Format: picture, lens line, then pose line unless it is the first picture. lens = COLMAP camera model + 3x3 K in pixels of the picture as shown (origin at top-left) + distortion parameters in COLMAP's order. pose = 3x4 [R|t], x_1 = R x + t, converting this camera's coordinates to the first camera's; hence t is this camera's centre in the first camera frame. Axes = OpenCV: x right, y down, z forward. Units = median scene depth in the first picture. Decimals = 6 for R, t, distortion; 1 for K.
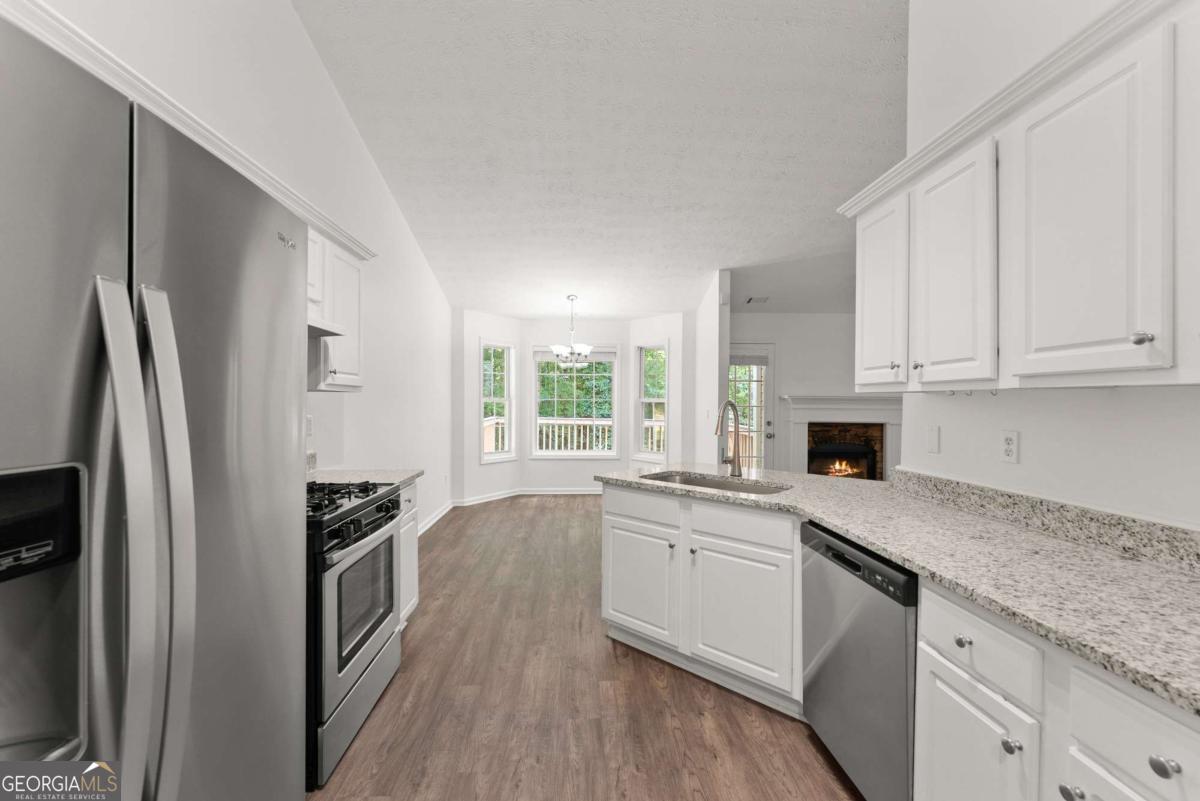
lens RADIAL K [[487.6, 0, 595.1], [0, 487.6, 408.1], [0, 0, 1]] dist [-0.002981, -0.000821]
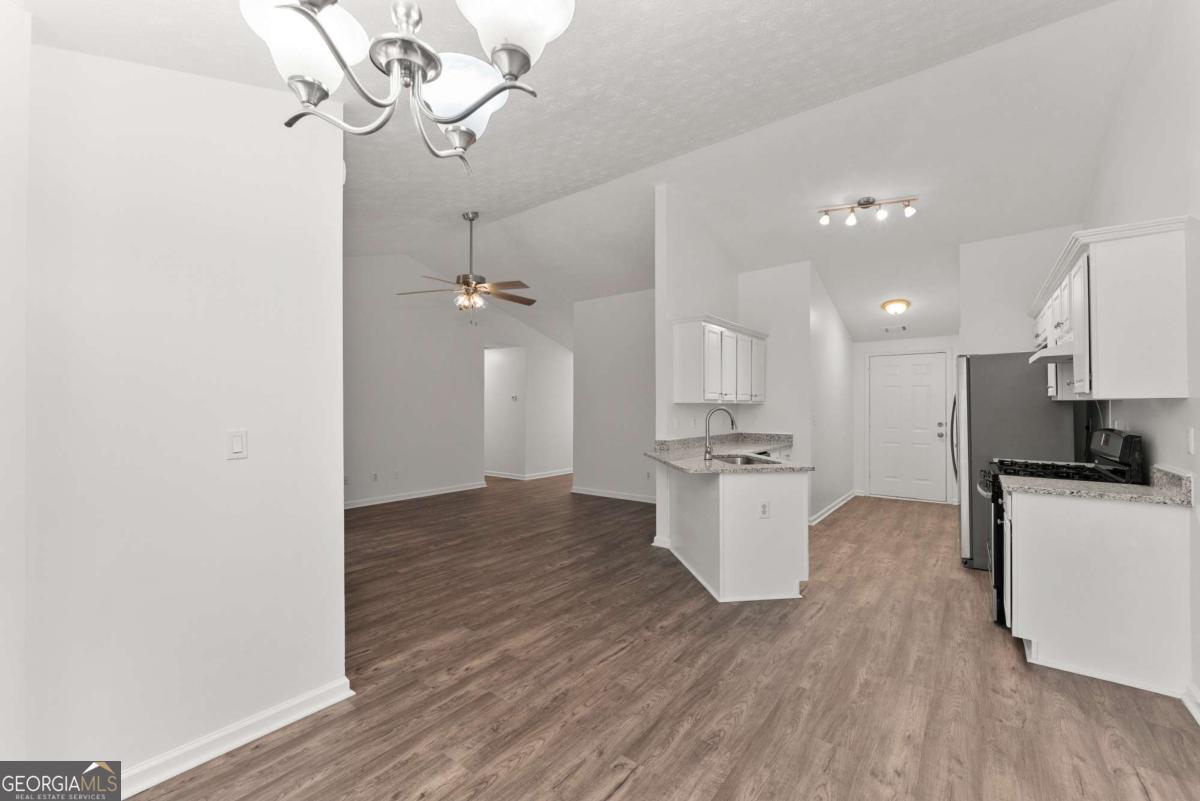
lens RADIAL K [[487.6, 0, 595.1], [0, 487.6, 402.4], [0, 0, 1]] dist [-0.002981, -0.000821]
pose [[-0.762675, 0.001408, 0.646780, -0.490327], [0.005366, 0.999977, 0.004151, -0.045820], [-0.646759, 0.006636, -0.762665, 2.974183]]
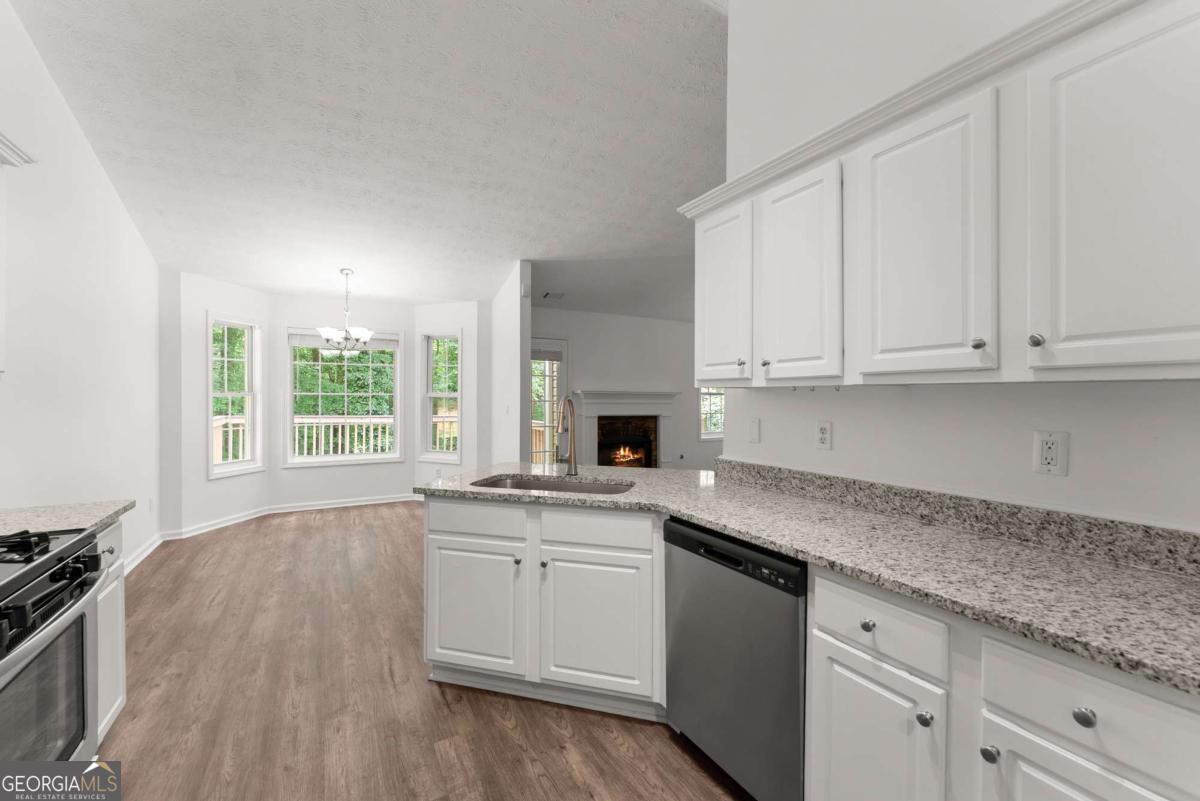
lens RADIAL K [[487.6, 0, 597.6], [0, 487.6, 401.5], [0, 0, 1]] dist [-0.002981, -0.000821]
pose [[0.890433, -0.004360, 0.455093, -0.124761], [0.005790, 0.999982, -0.001748, -0.001990], [-0.455077, 0.004192, 0.890442, 0.173405]]
